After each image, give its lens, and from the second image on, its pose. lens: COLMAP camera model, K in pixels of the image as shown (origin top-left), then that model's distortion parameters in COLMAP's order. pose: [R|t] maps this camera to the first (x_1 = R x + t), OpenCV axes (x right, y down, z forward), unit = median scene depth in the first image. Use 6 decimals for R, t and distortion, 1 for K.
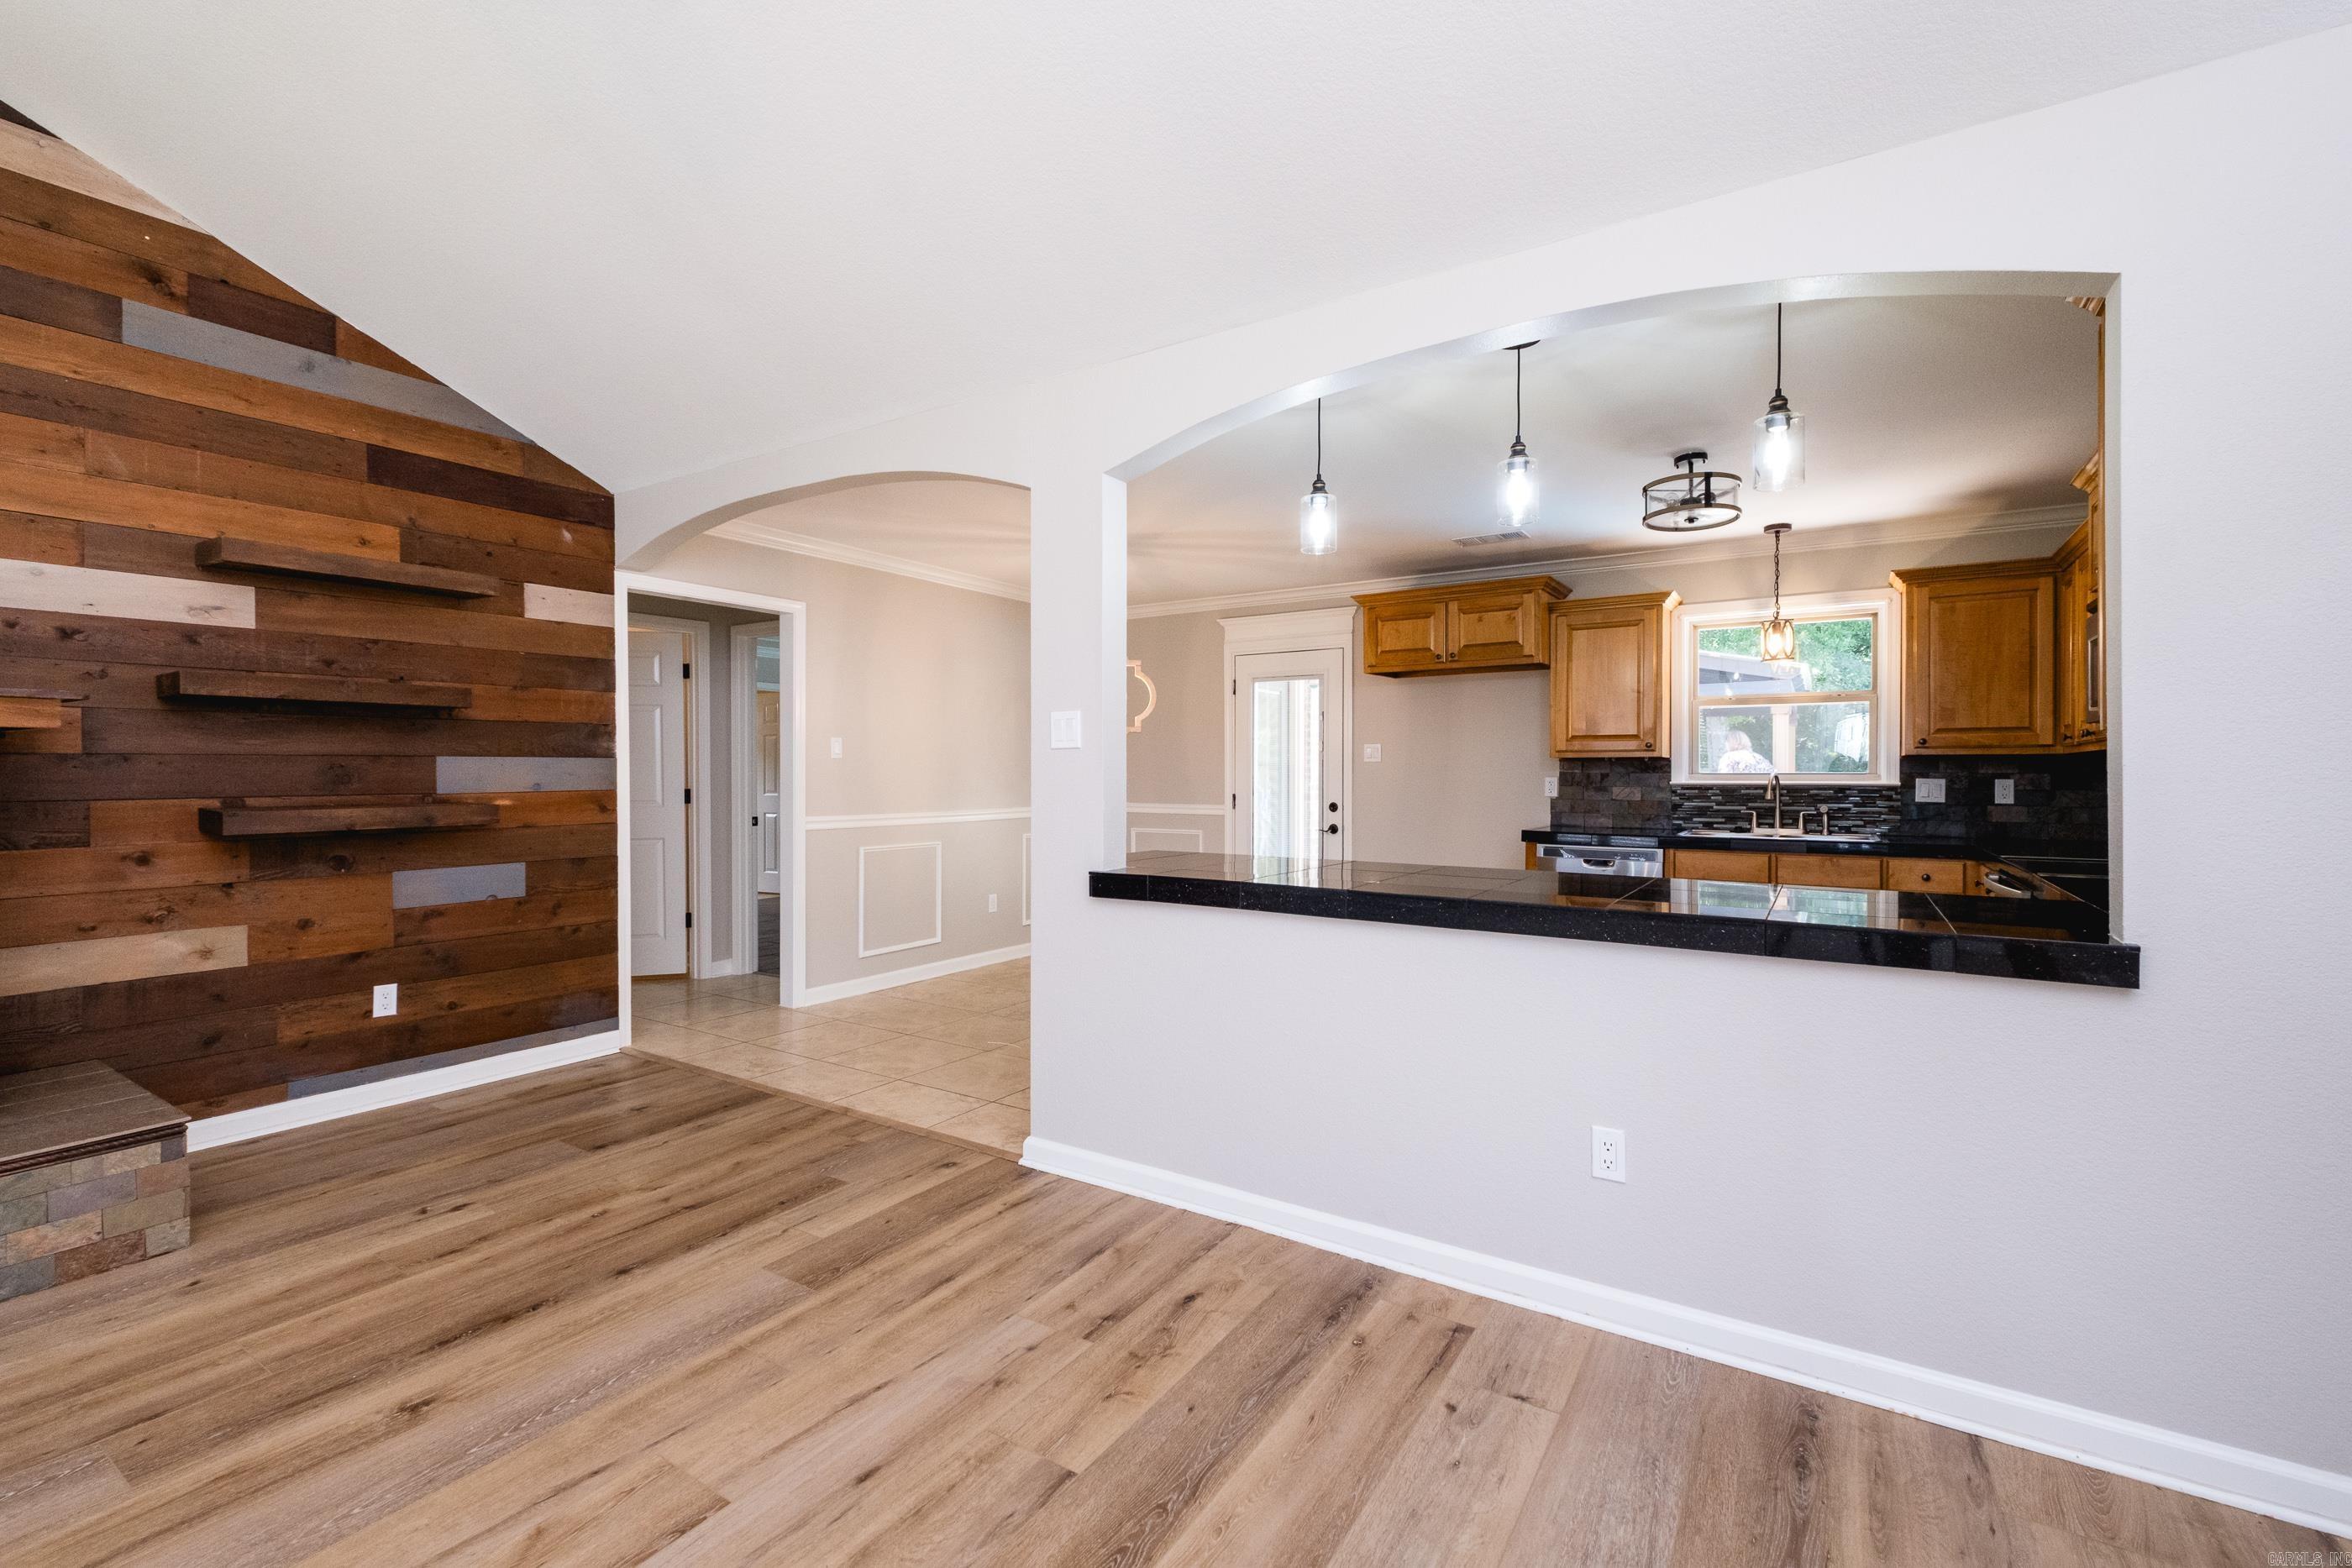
lens RADIAL K [[1006.0, 0, 1176.0], [0, 1006.0, 784.0], [0, 0, 1]] dist [0.000353, -0.000482]
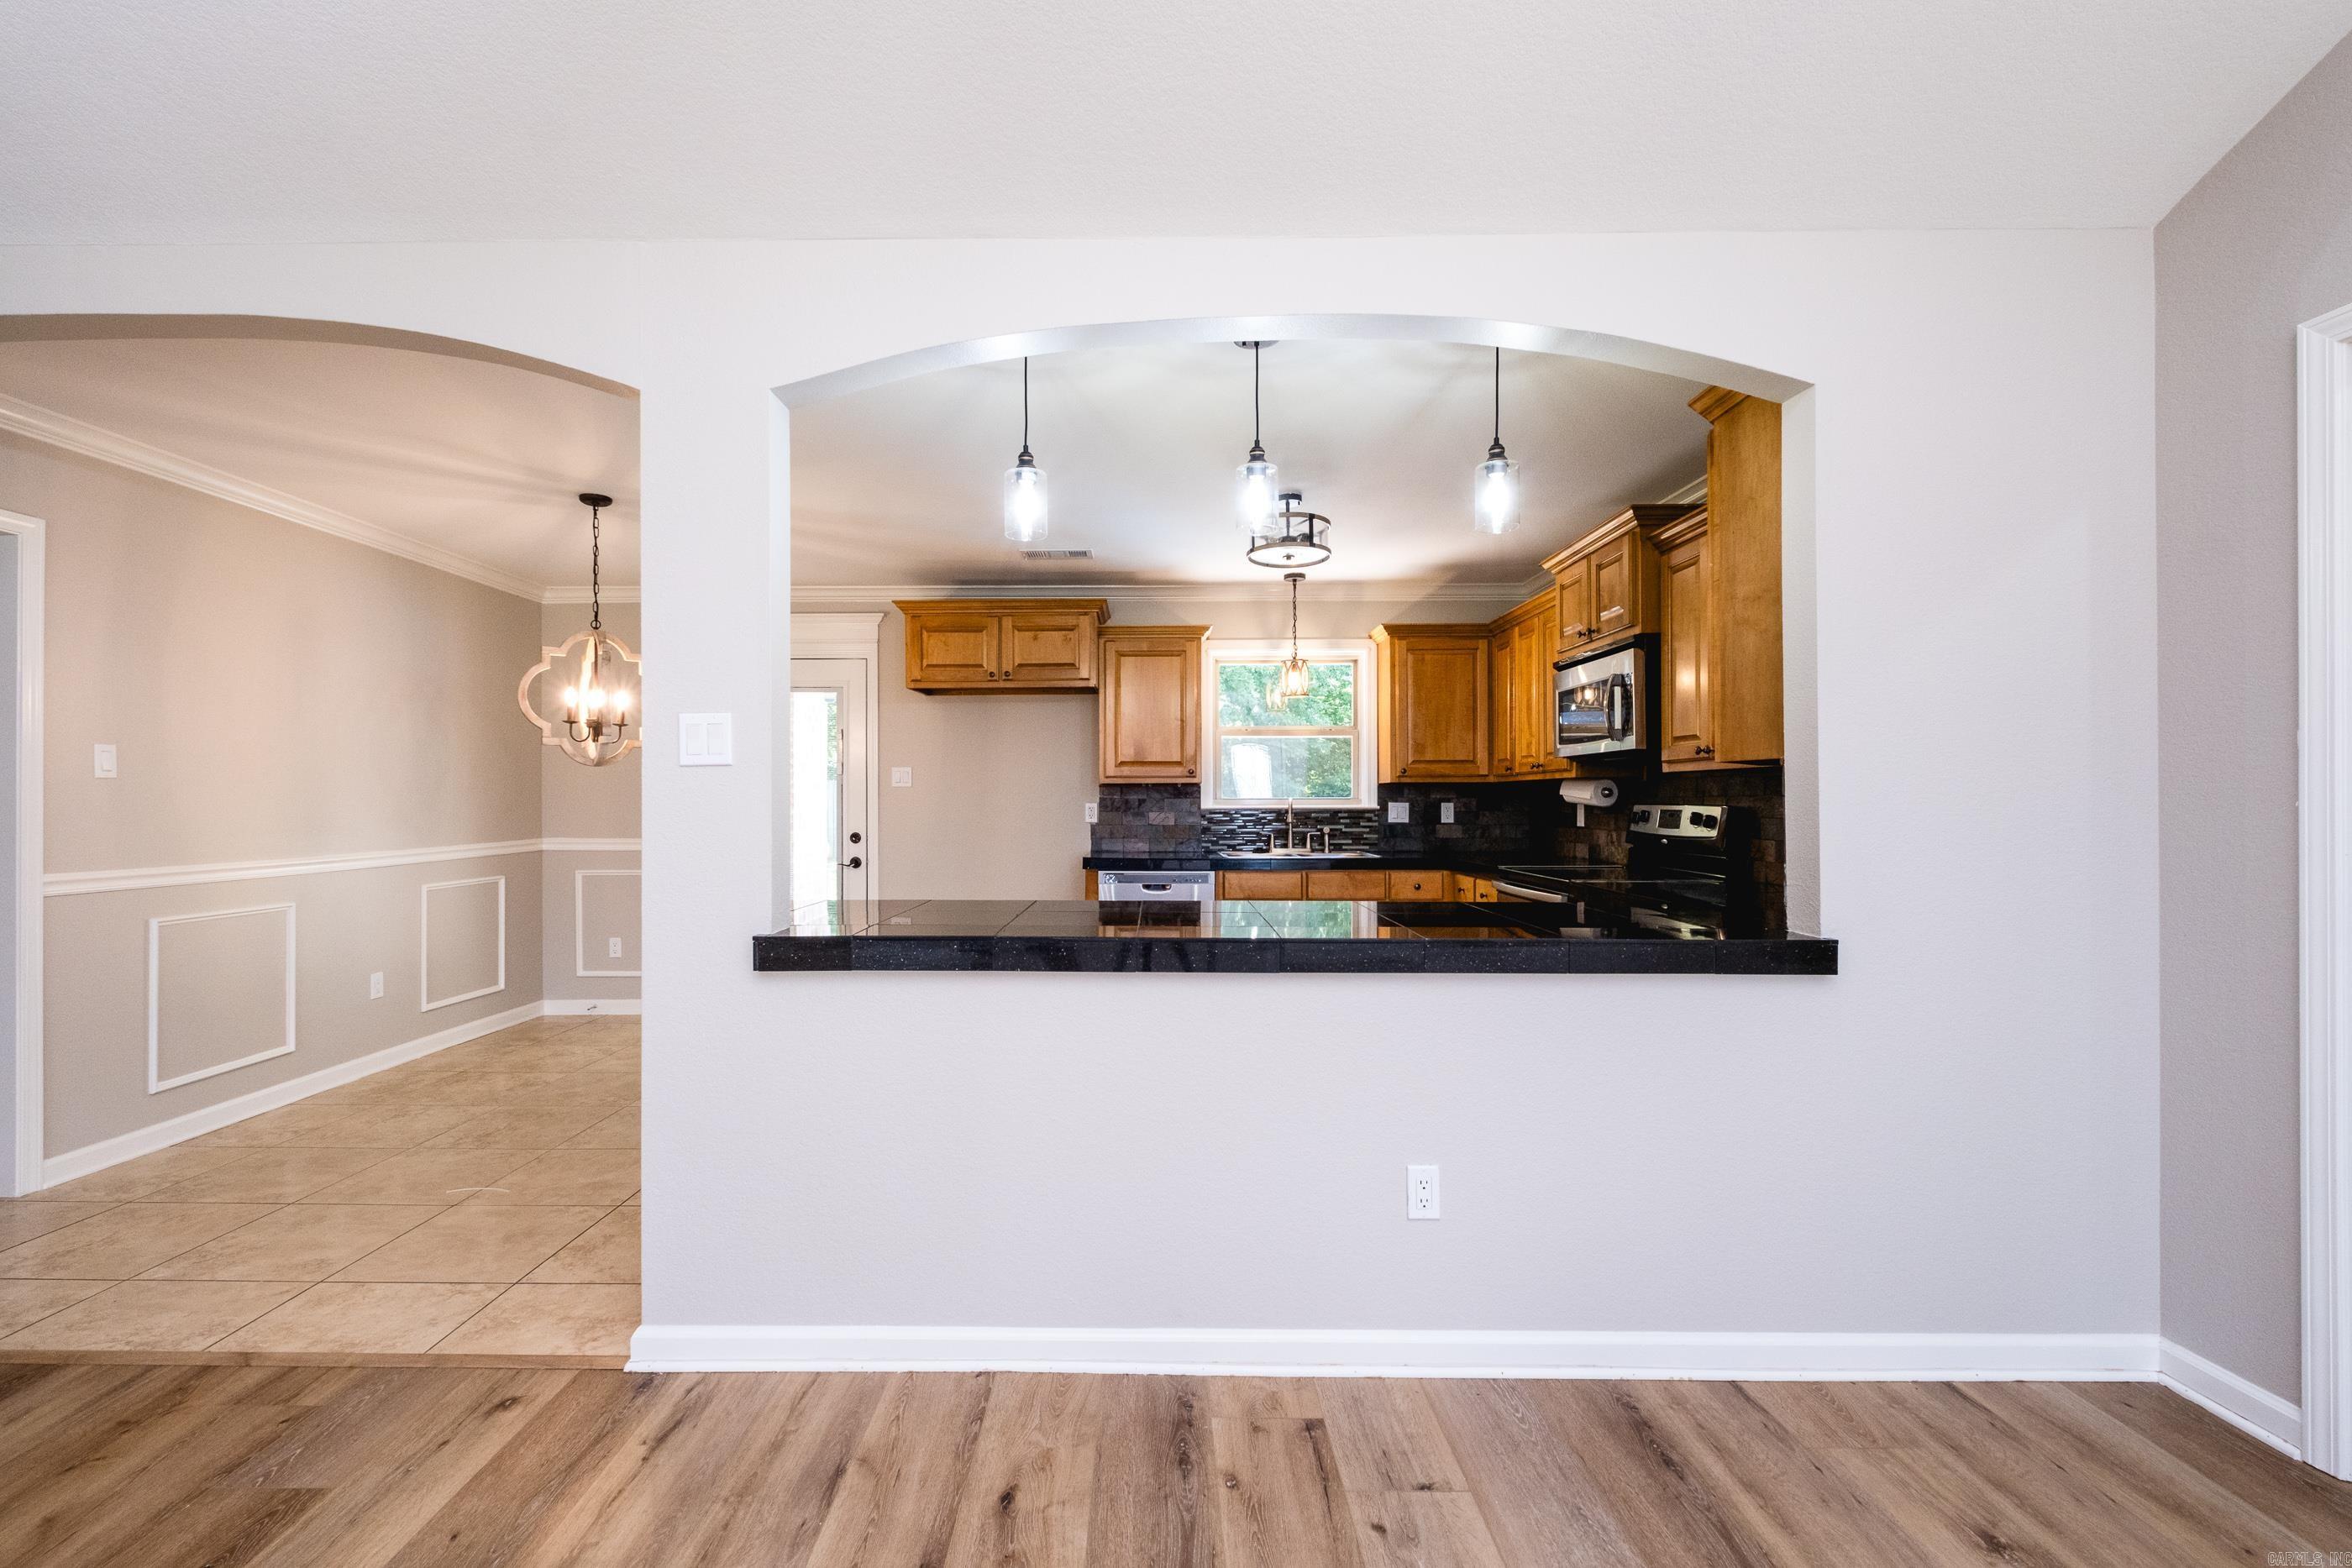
lens RADIAL K [[1032.1, 0, 1160.1], [0, 1032.1, 793.6], [0, 0, 1]] dist [0.000069, -0.001653]
pose [[0.848334, -0.000148, 0.529461, -0.136976], [0.009004, 0.999859, -0.014147, -0.001208], [-0.529384, 0.016768, 0.848216, 0.128137]]
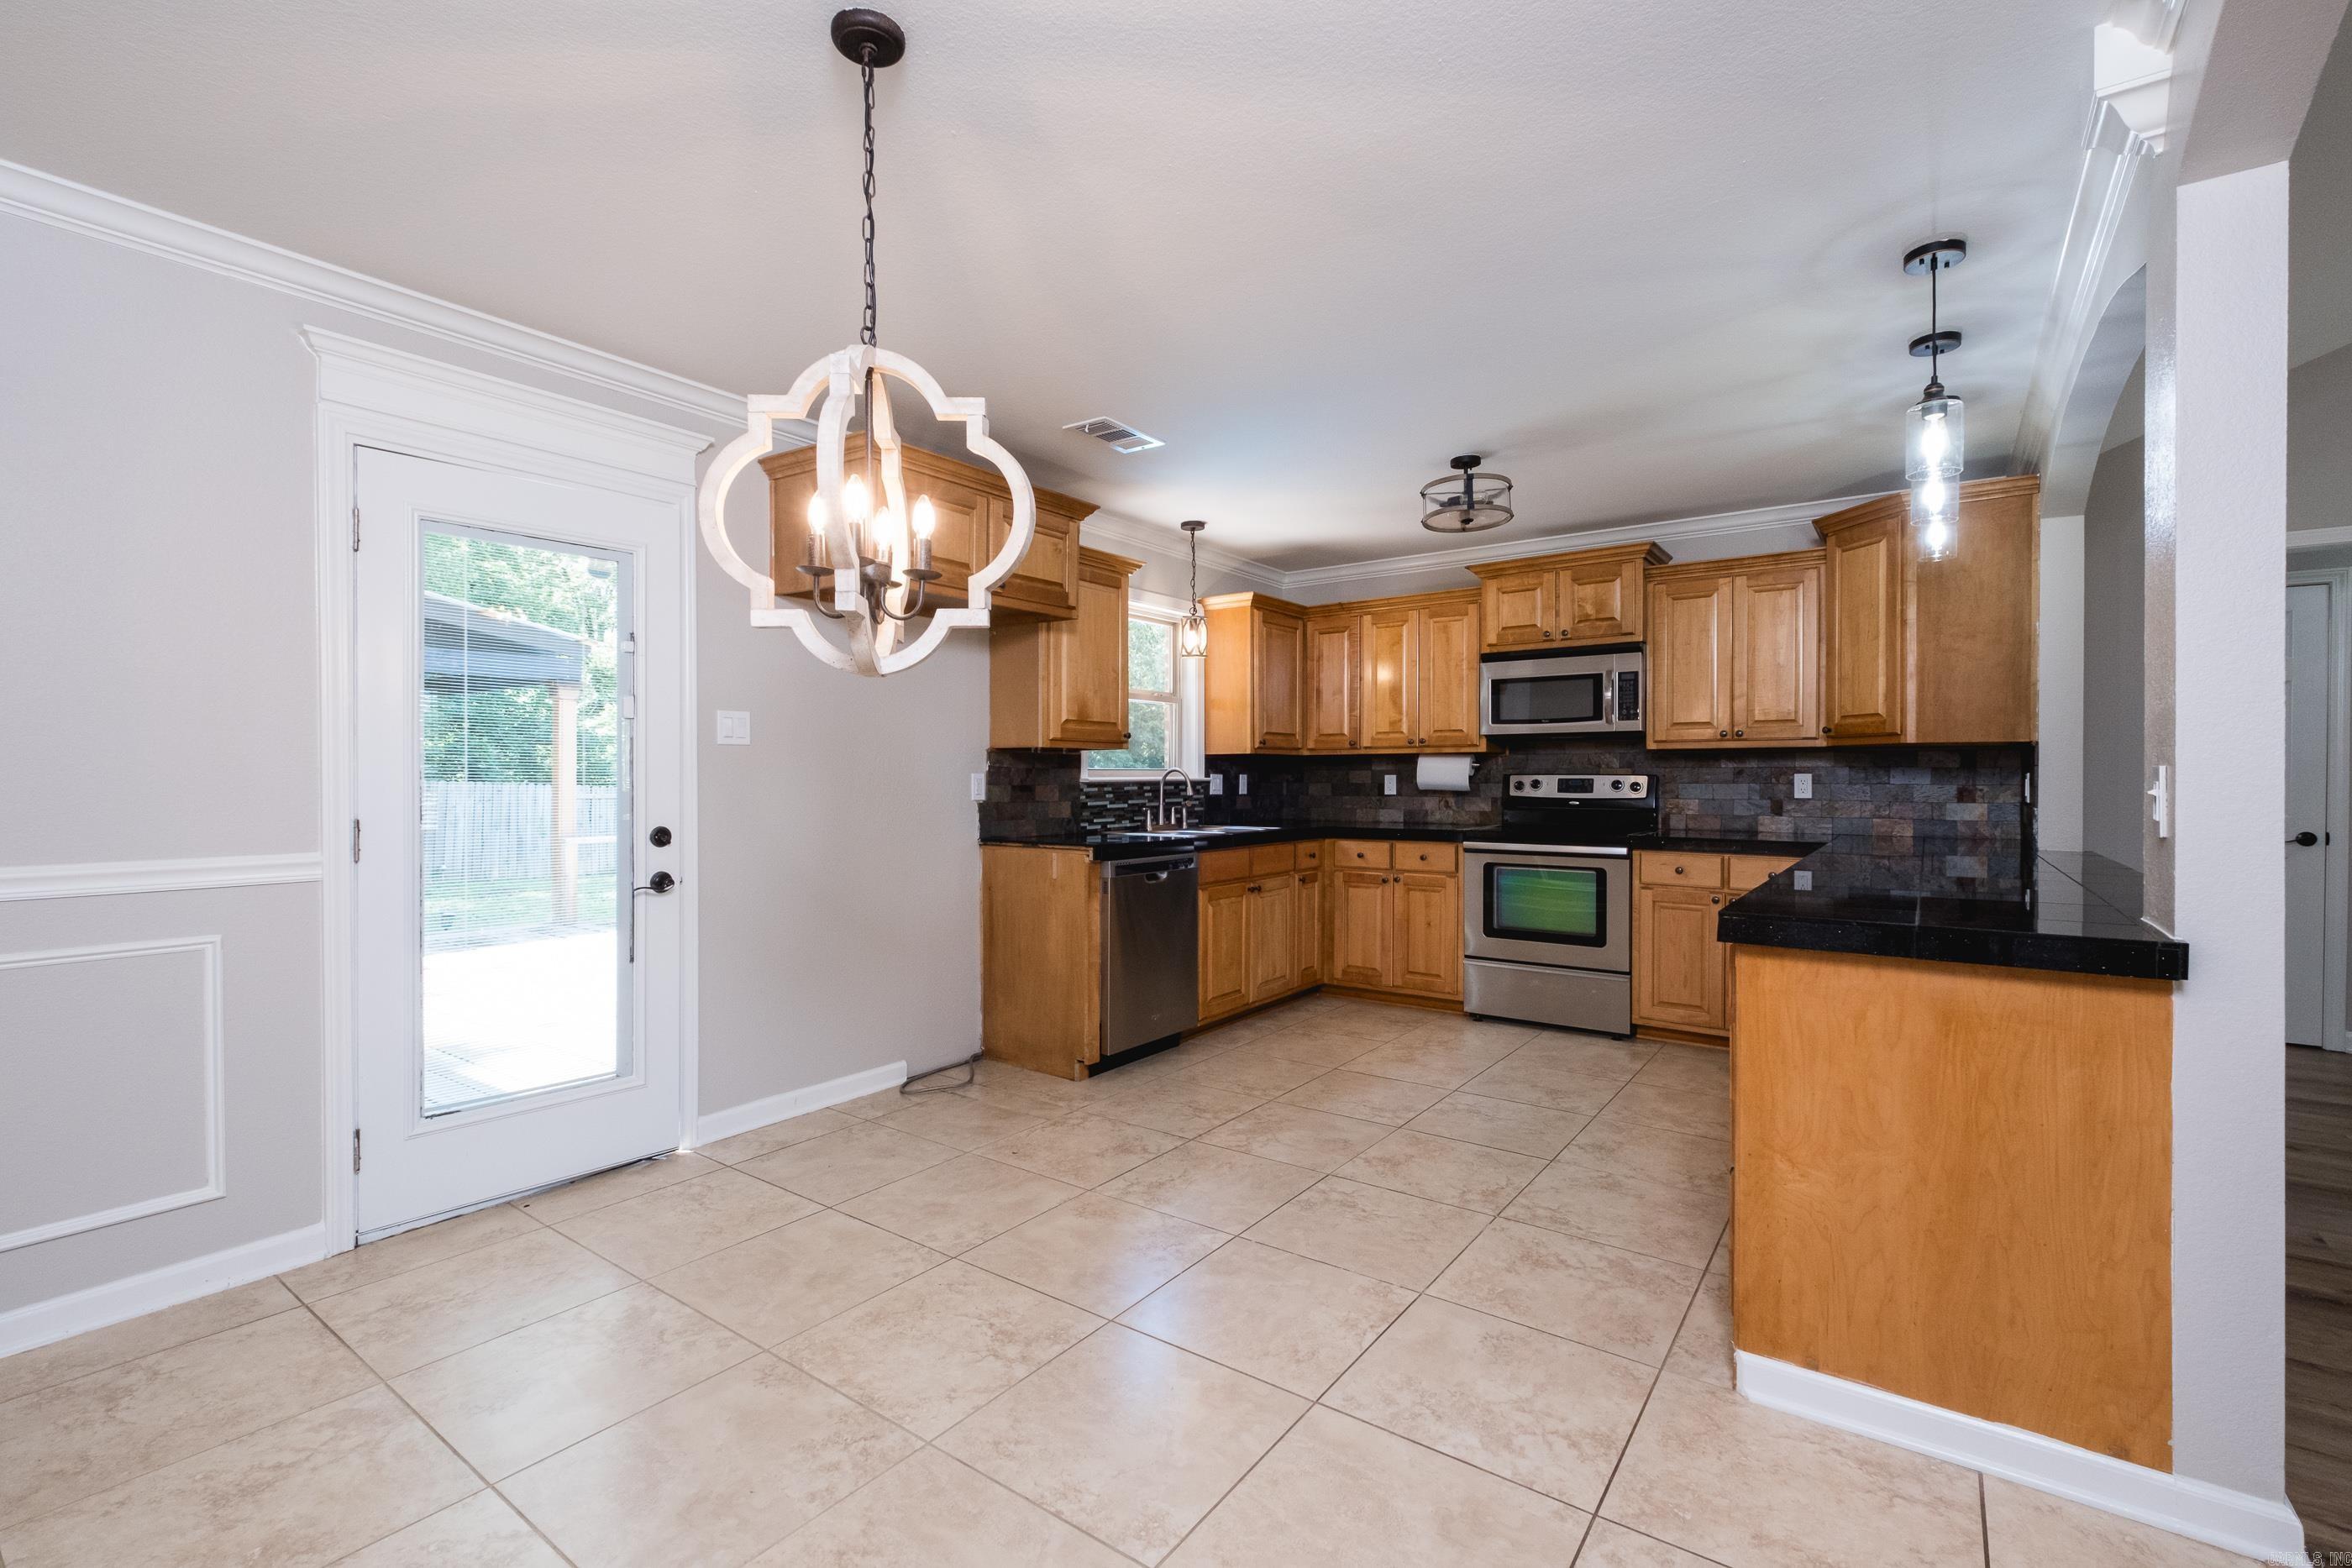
lens RADIAL K [[1006.0, 0, 1176.0], [0, 1006.0, 784.0], [0, 0, 1]] dist [0.000353, -0.000482]
pose [[0.051889, -0.007651, 0.998624, -0.434383], [0.012667, 0.999895, 0.007003, -0.003263], [-0.998573, 0.012287, 0.051980, 1.040475]]
